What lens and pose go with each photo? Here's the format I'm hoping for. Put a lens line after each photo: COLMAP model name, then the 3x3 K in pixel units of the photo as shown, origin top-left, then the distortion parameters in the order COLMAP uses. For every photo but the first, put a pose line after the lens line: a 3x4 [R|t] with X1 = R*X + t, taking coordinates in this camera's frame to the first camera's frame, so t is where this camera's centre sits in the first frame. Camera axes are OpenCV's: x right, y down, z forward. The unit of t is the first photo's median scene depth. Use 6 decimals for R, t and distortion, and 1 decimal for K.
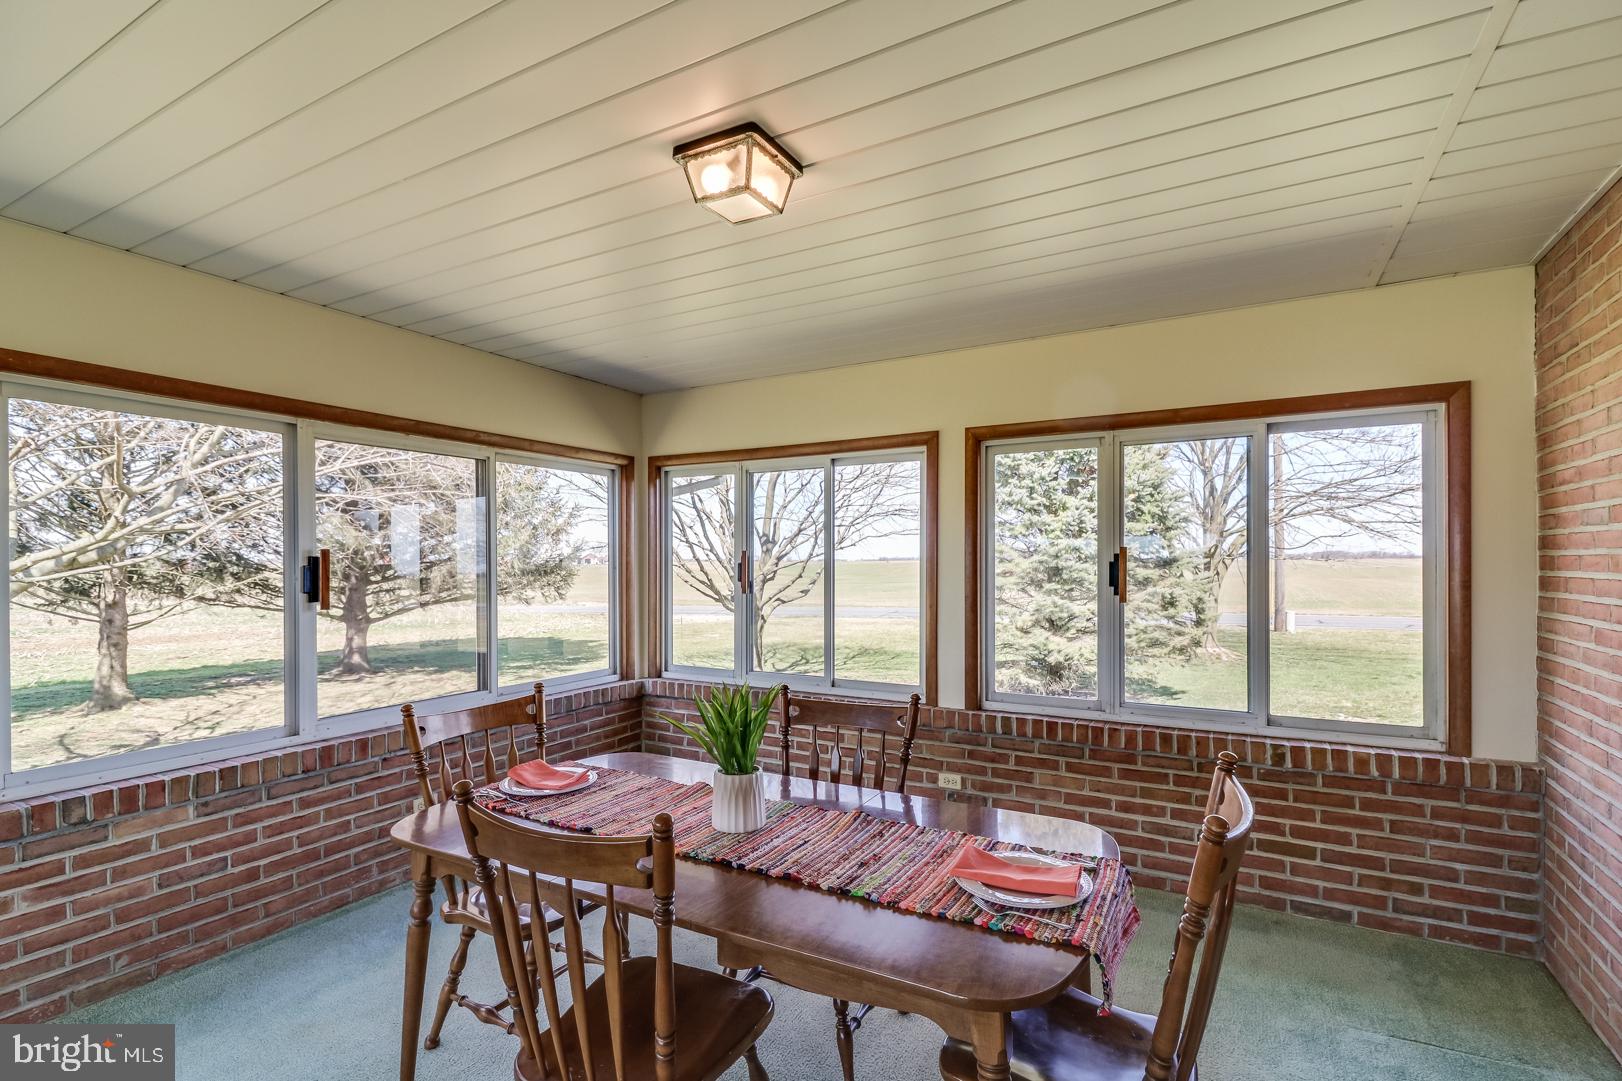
lens RADIAL K [[747.2, 0, 810.5], [0, 747.2, 564.6], [0, 0, 1]] dist [0.000290, -0.000295]
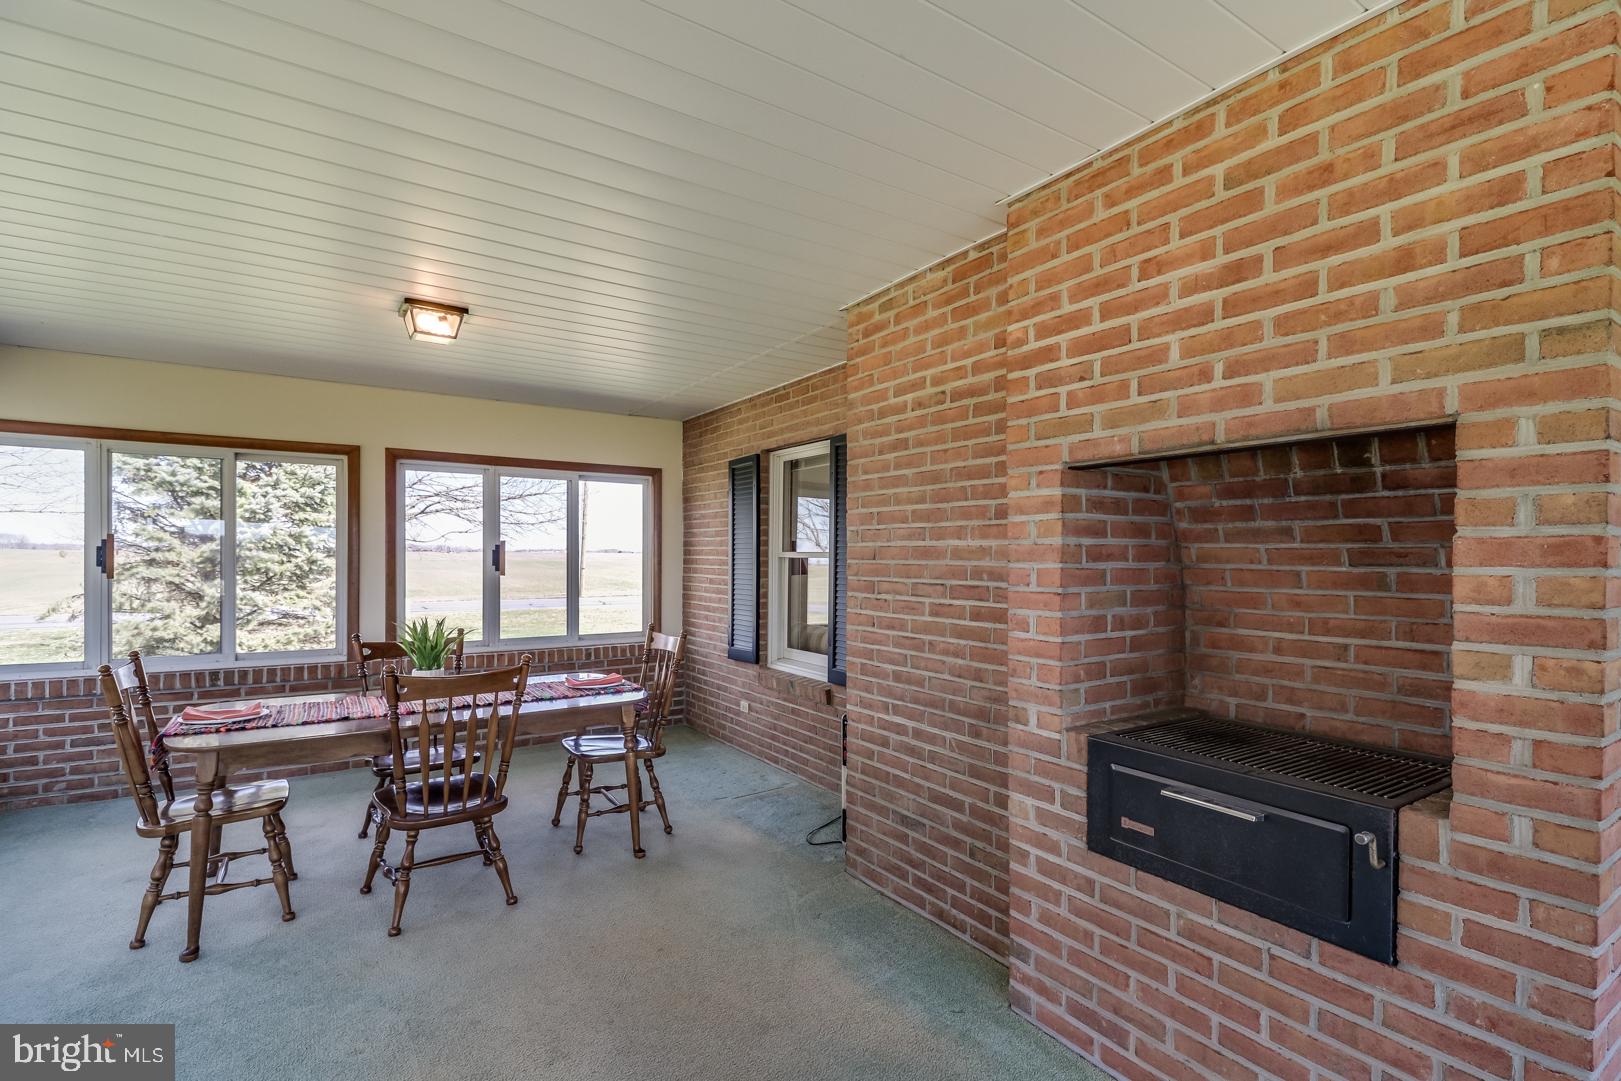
lens RADIAL K [[752.5, 0, 812.1], [0, 752.5, 550.2], [0, 0, 1]] dist [0.002053, 0.000173]
pose [[0.462064, 0.012910, 0.886753, -0.708827], [-0.005211, 0.999916, -0.011843, 0.012574], [-0.886831, 0.000851, 0.462092, -0.331512]]
